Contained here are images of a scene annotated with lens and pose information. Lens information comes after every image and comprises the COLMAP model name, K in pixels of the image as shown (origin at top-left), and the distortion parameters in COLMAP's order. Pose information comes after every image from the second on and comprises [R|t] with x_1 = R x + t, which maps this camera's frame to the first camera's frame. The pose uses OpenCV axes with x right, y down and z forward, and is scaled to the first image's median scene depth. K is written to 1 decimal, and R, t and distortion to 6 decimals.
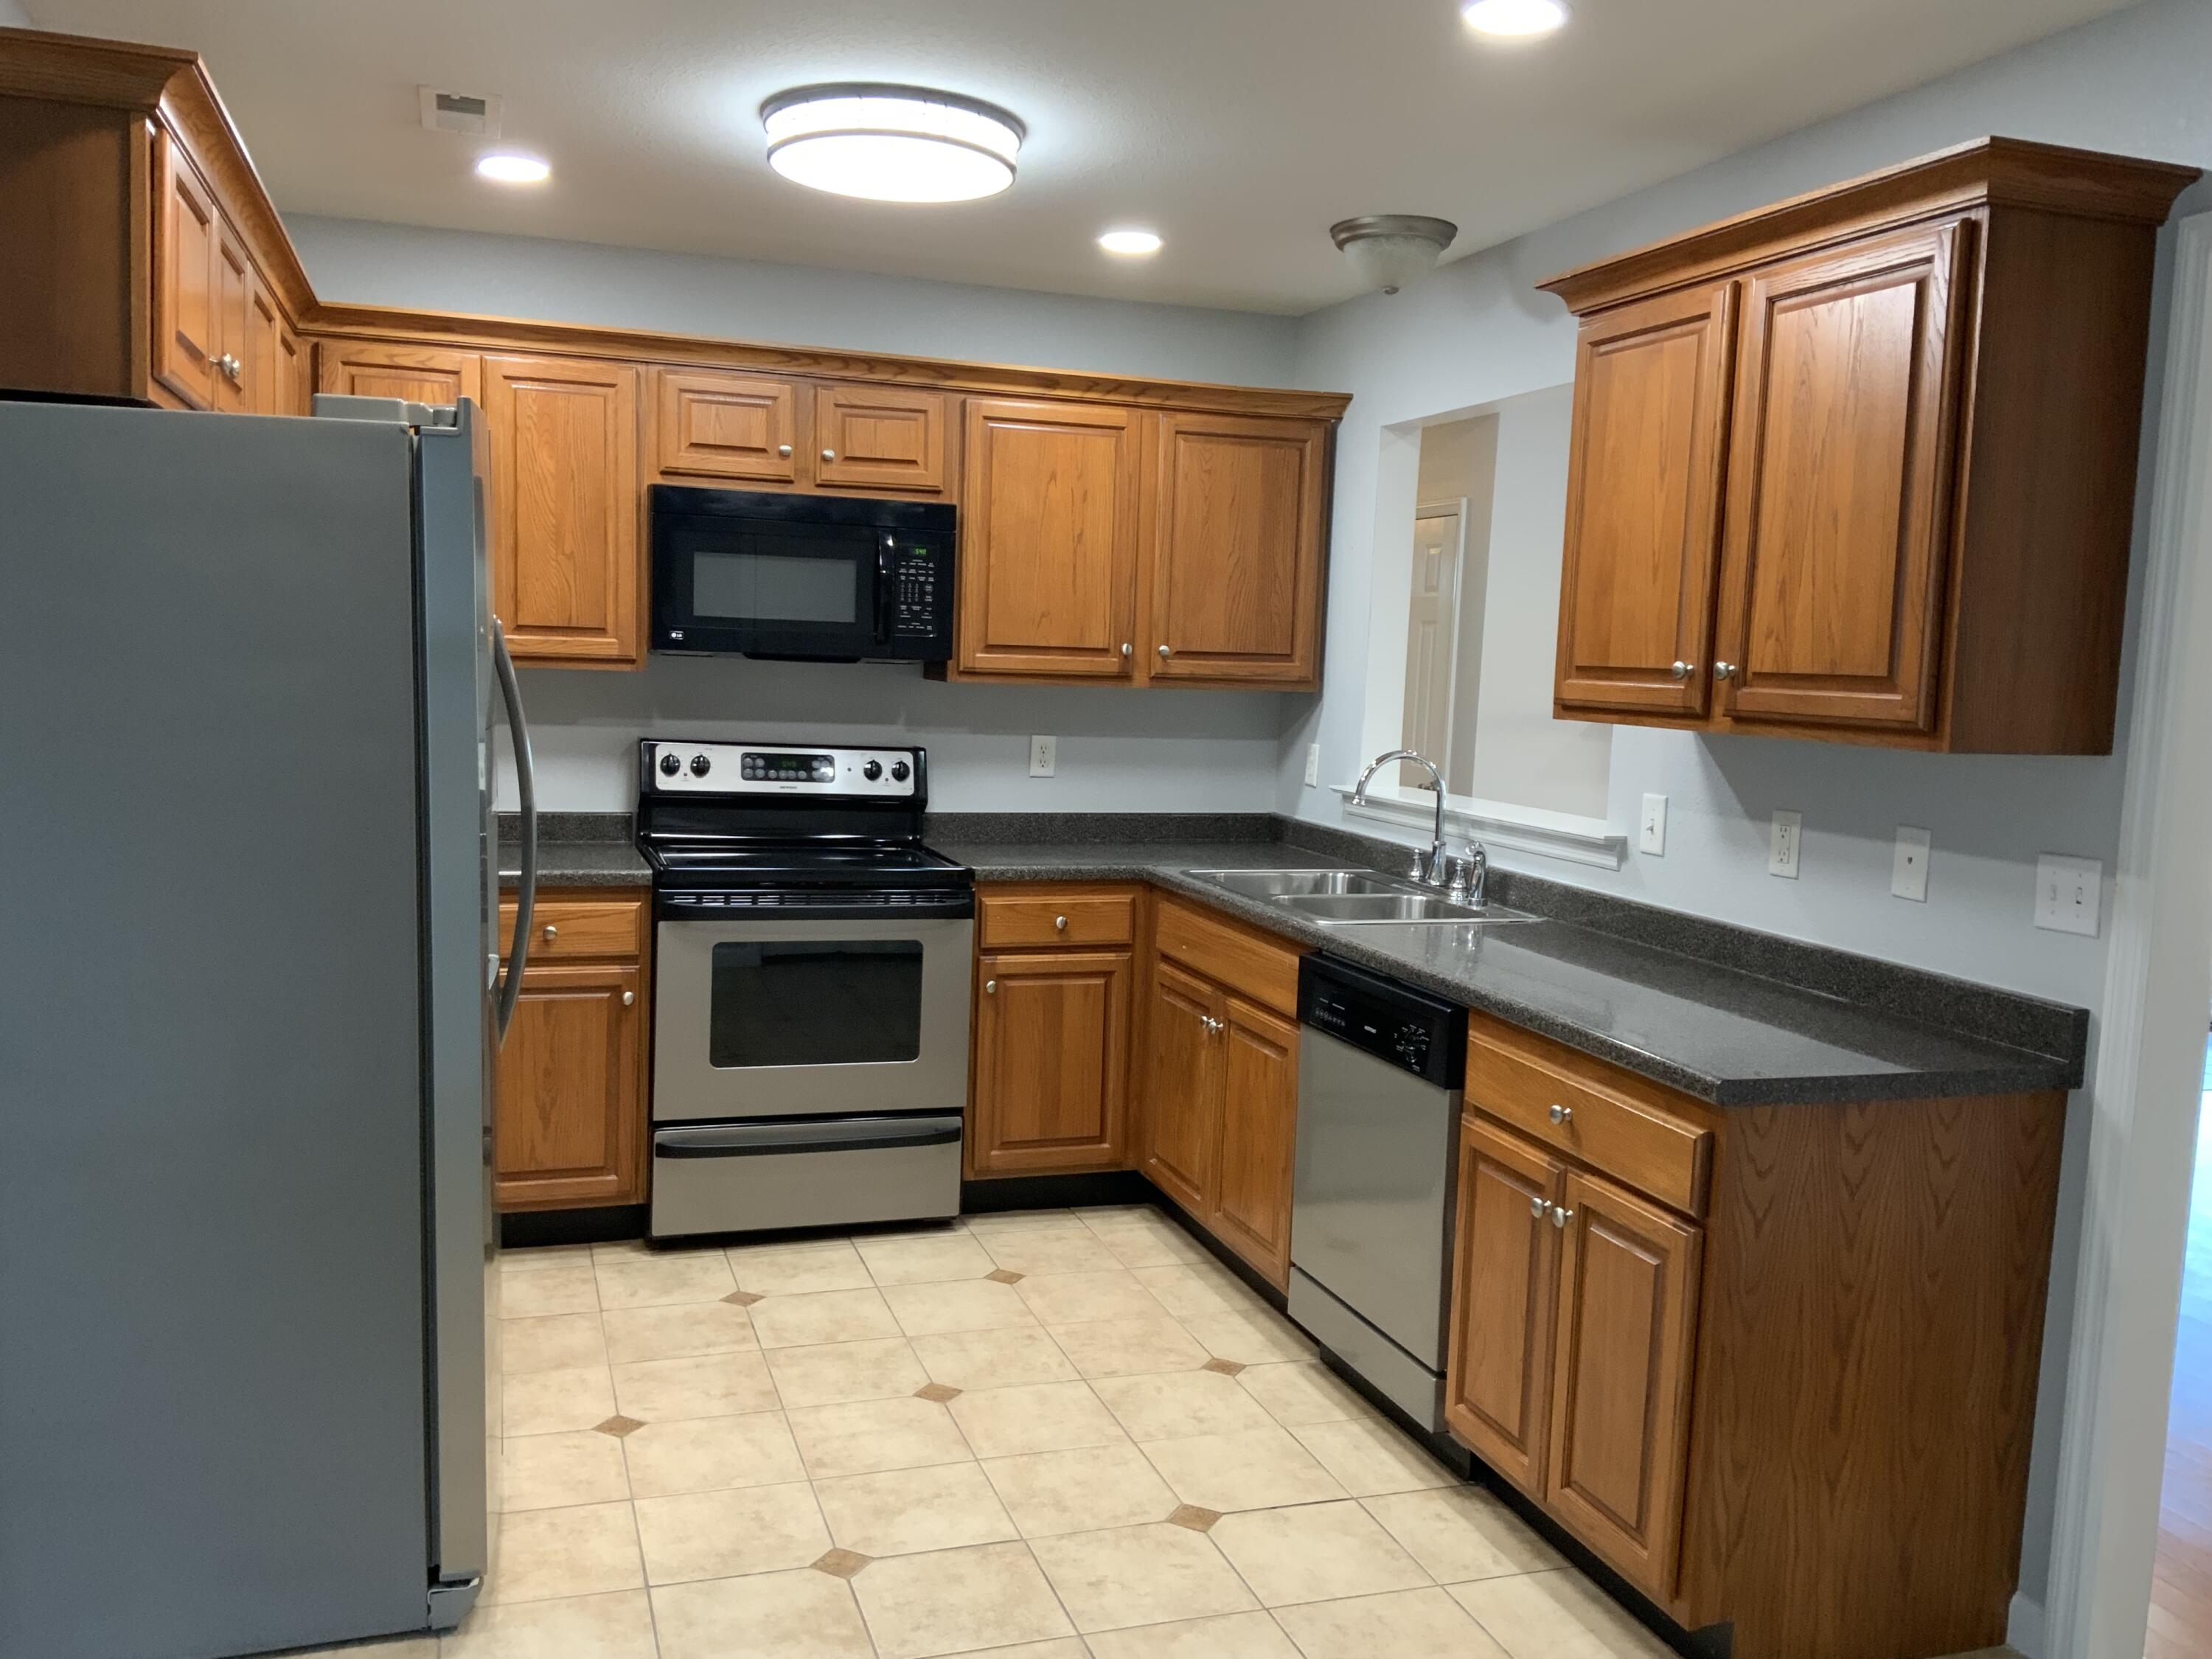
lens RADIAL K [[1856.8, 0, 1057.5], [0, 1856.8, 844.1], [0, 0, 1]] dist [0.091106, -0.148398]
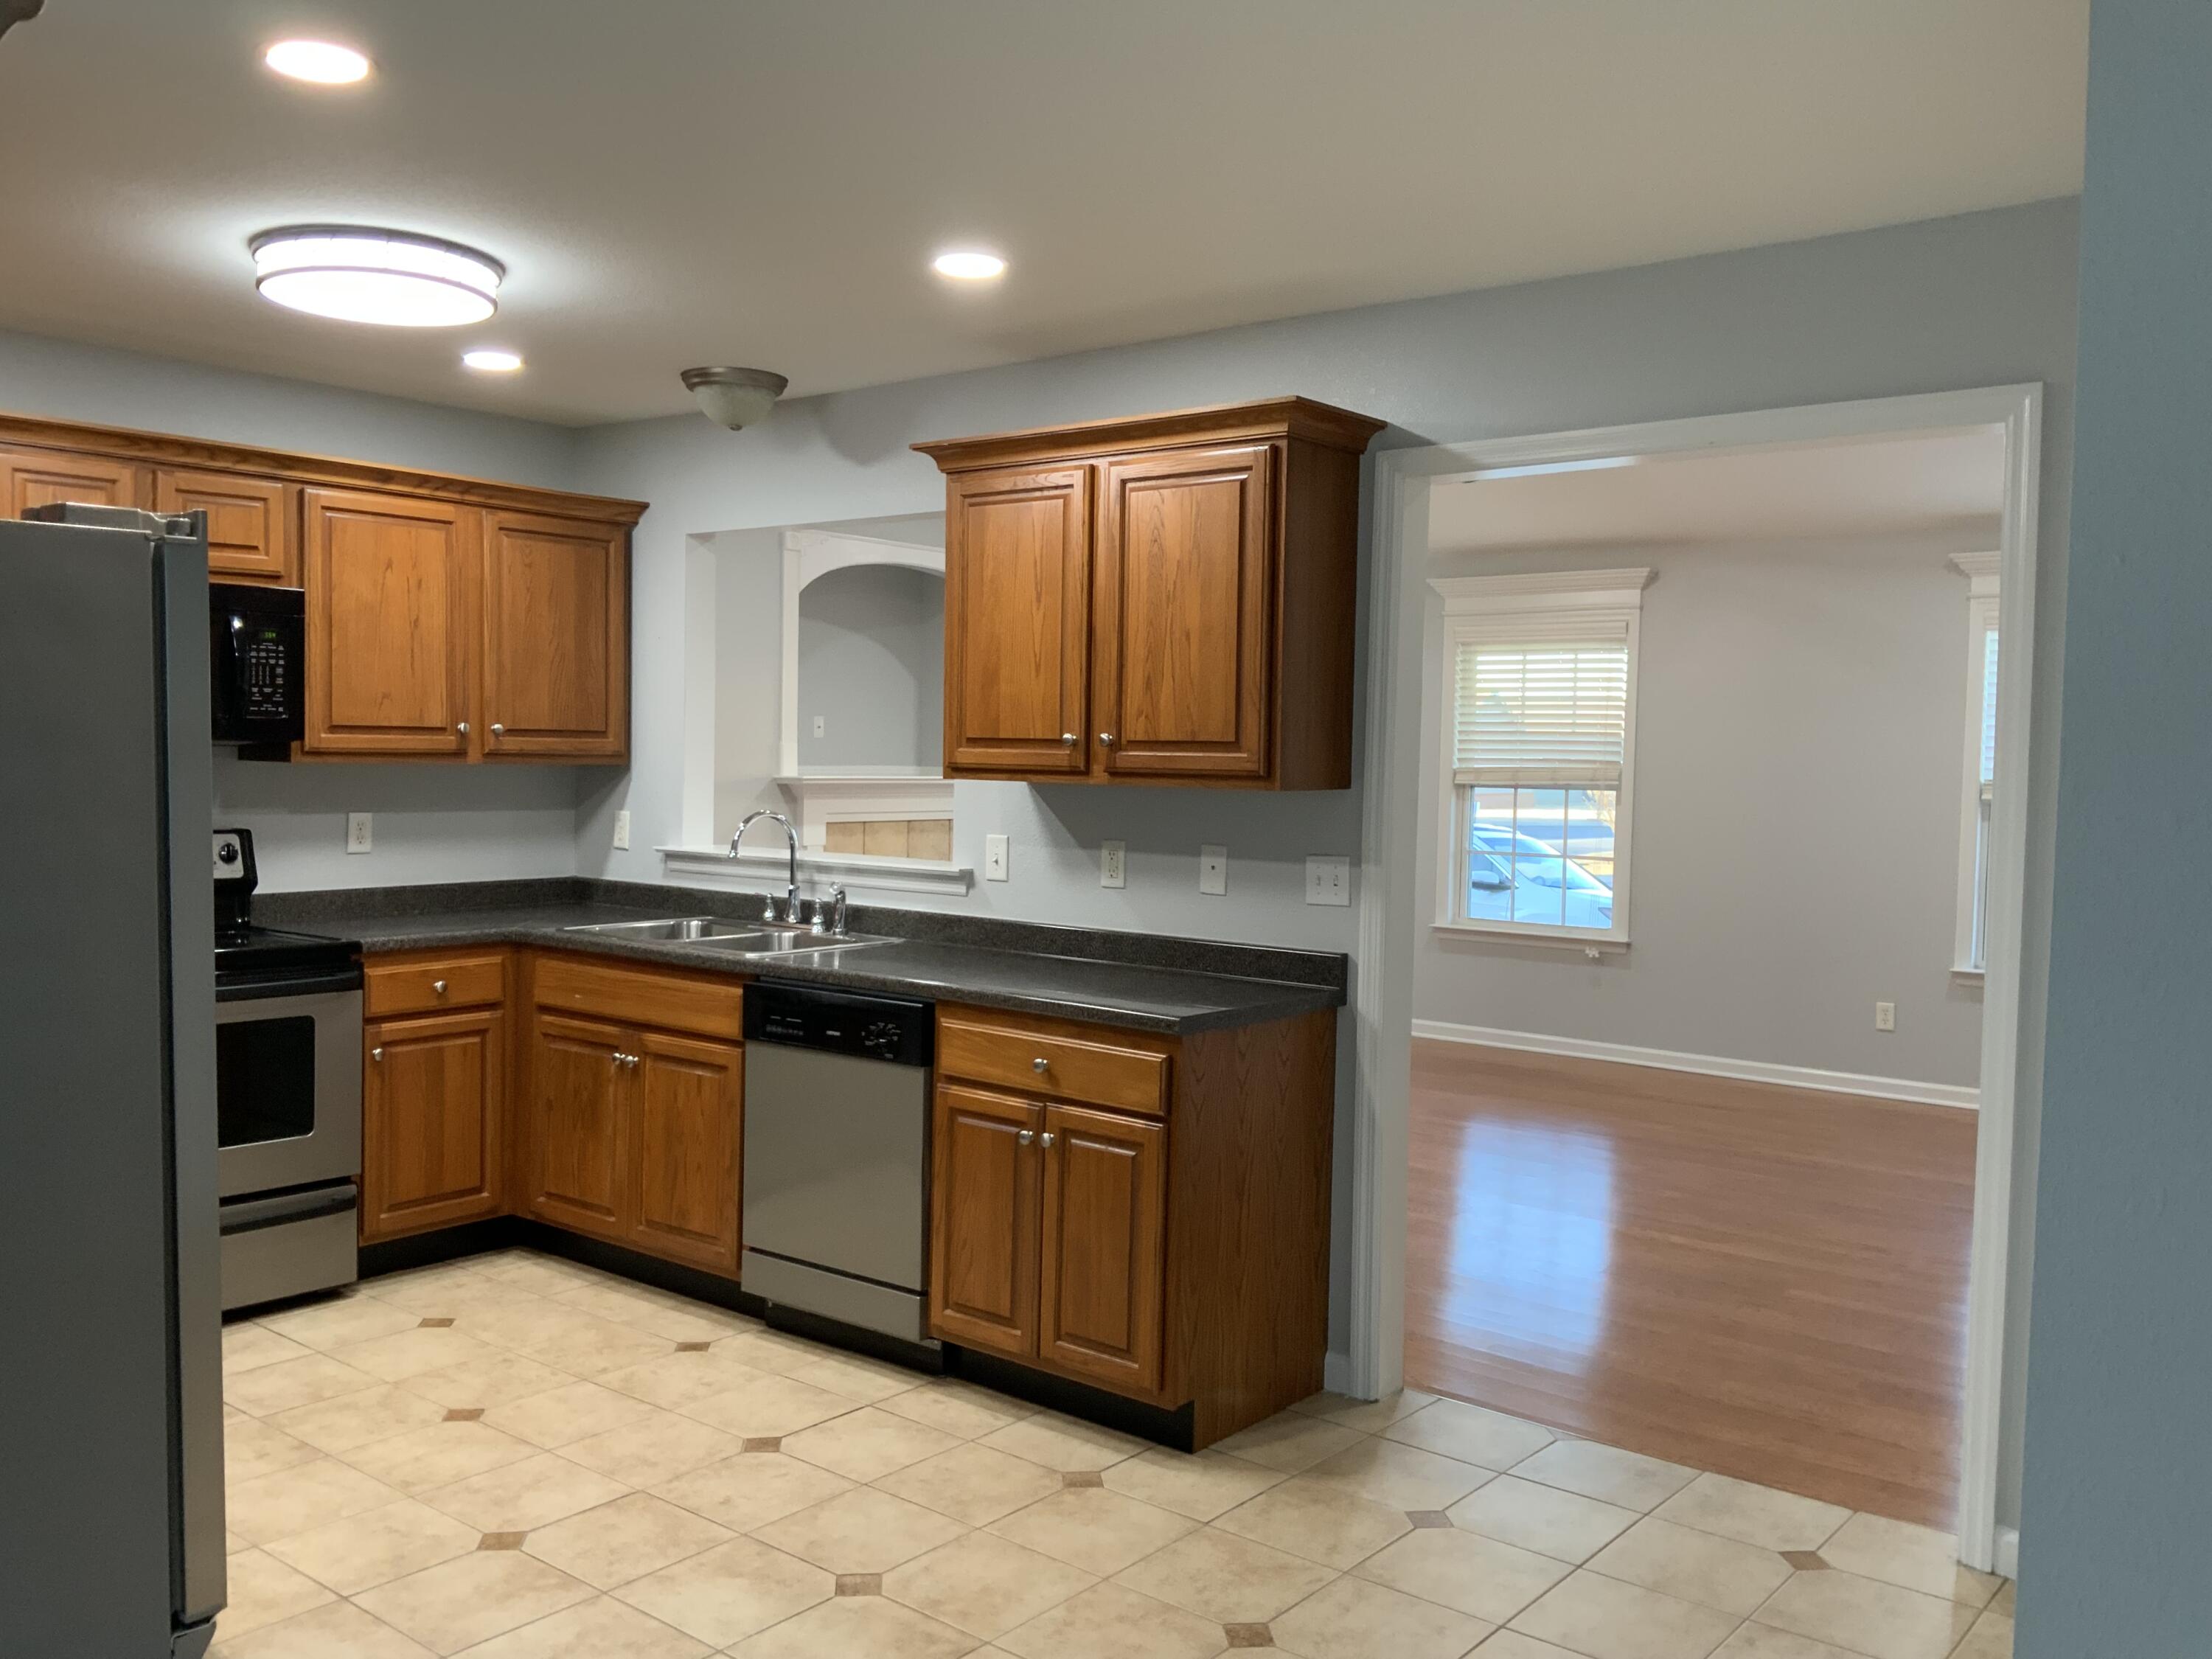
lens RADIAL K [[1856.8, 0, 1114.3], [0, 1856.8, 838.4], [0, 0, 1]] dist [0.091106, -0.148398]
pose [[0.839367, -0.046734, 0.541552, -0.342150], [0.069054, 0.997393, -0.020958, 0.009493], [-0.539160, 0.054988, 0.840406, -0.146659]]
